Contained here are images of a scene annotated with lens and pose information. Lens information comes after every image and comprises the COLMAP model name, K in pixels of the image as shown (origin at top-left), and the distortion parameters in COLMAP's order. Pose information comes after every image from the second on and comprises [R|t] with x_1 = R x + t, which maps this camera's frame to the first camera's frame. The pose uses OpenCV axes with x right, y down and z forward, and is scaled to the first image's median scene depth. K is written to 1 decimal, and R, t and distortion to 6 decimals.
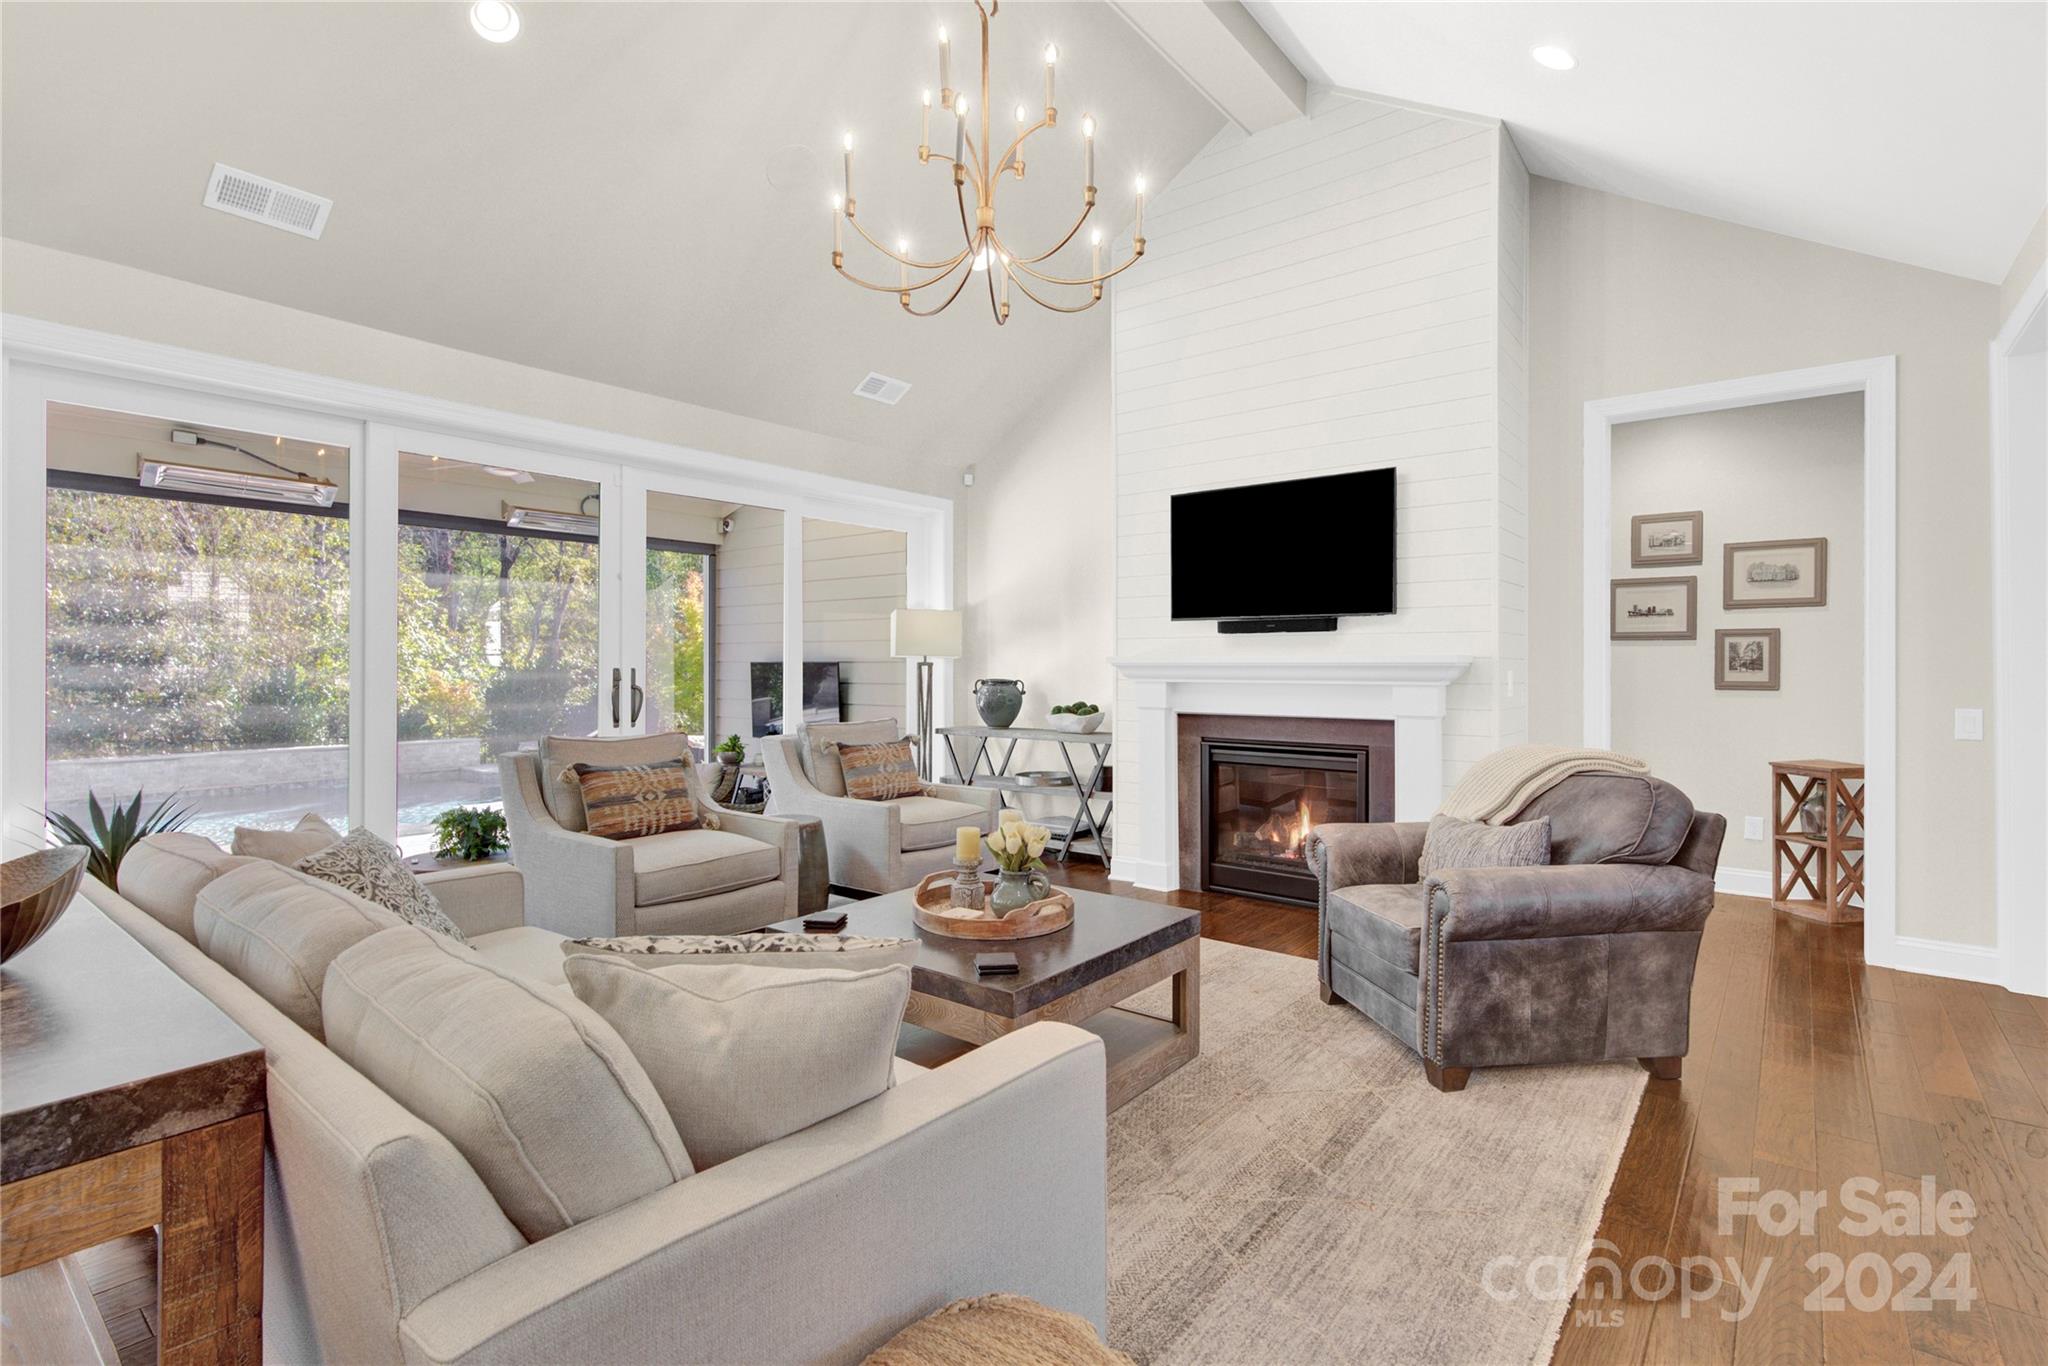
lens RADIAL K [[951.9, 0, 1027.2], [0, 951.9, 675.8], [0, 0, 1]] dist [-0.034879, 0.002203]
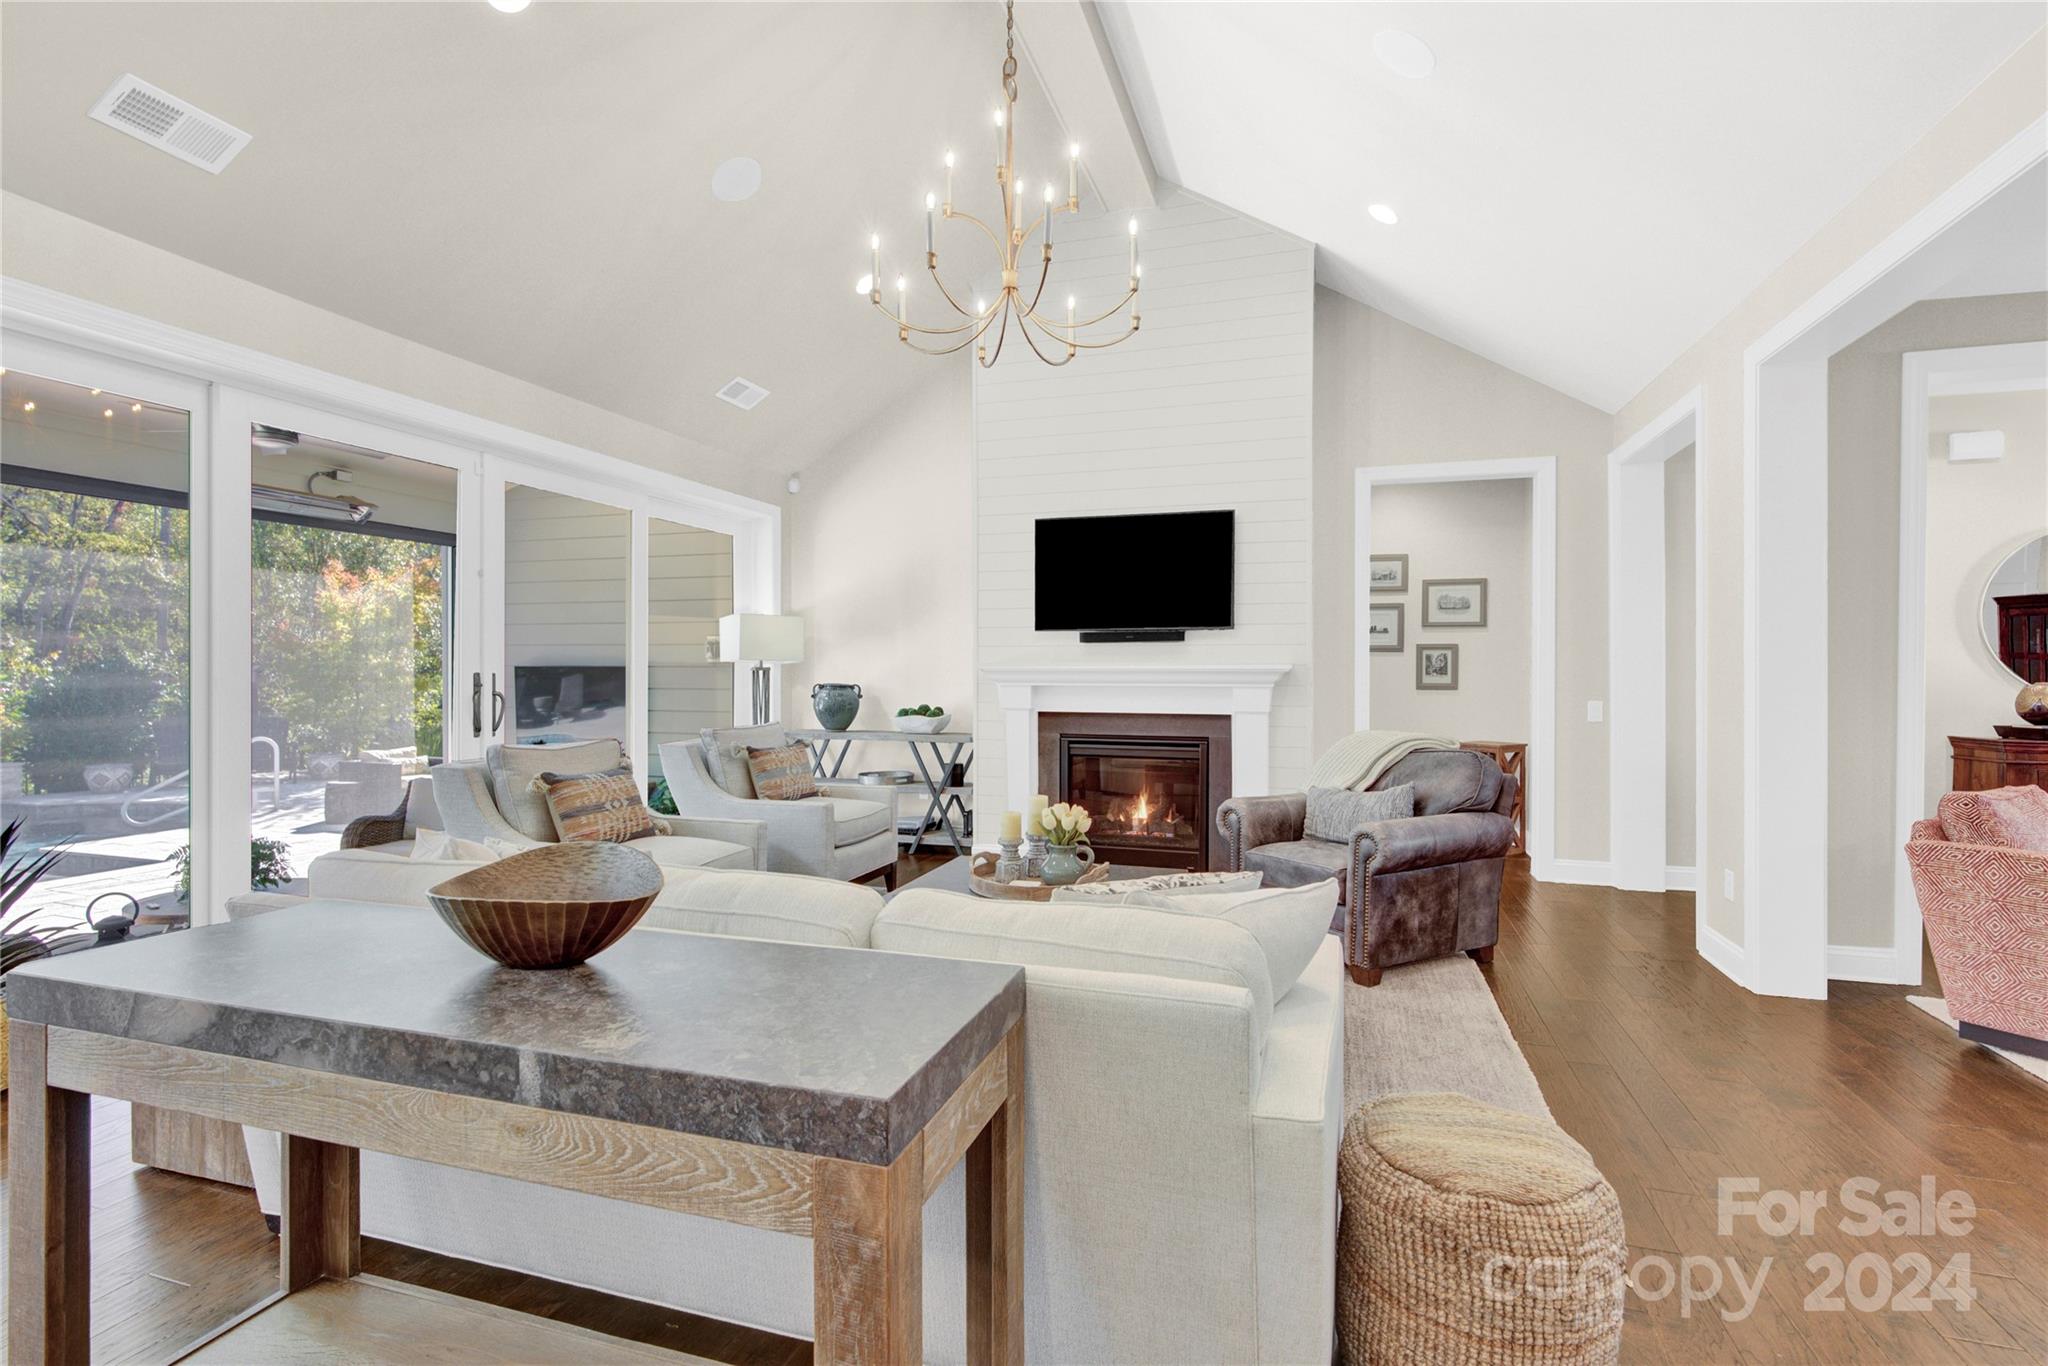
lens RADIAL K [[951.9, 0, 1024.3], [0, 951.9, 677.5], [0, 0, 1]] dist [-0.034879, 0.002203]
pose [[0.932596, -0.000896, 0.360922, -0.300046], [0.001659, 0.999997, -0.001806, -0.000816], [-0.360919, 0.002283, 0.932594, -0.052881]]
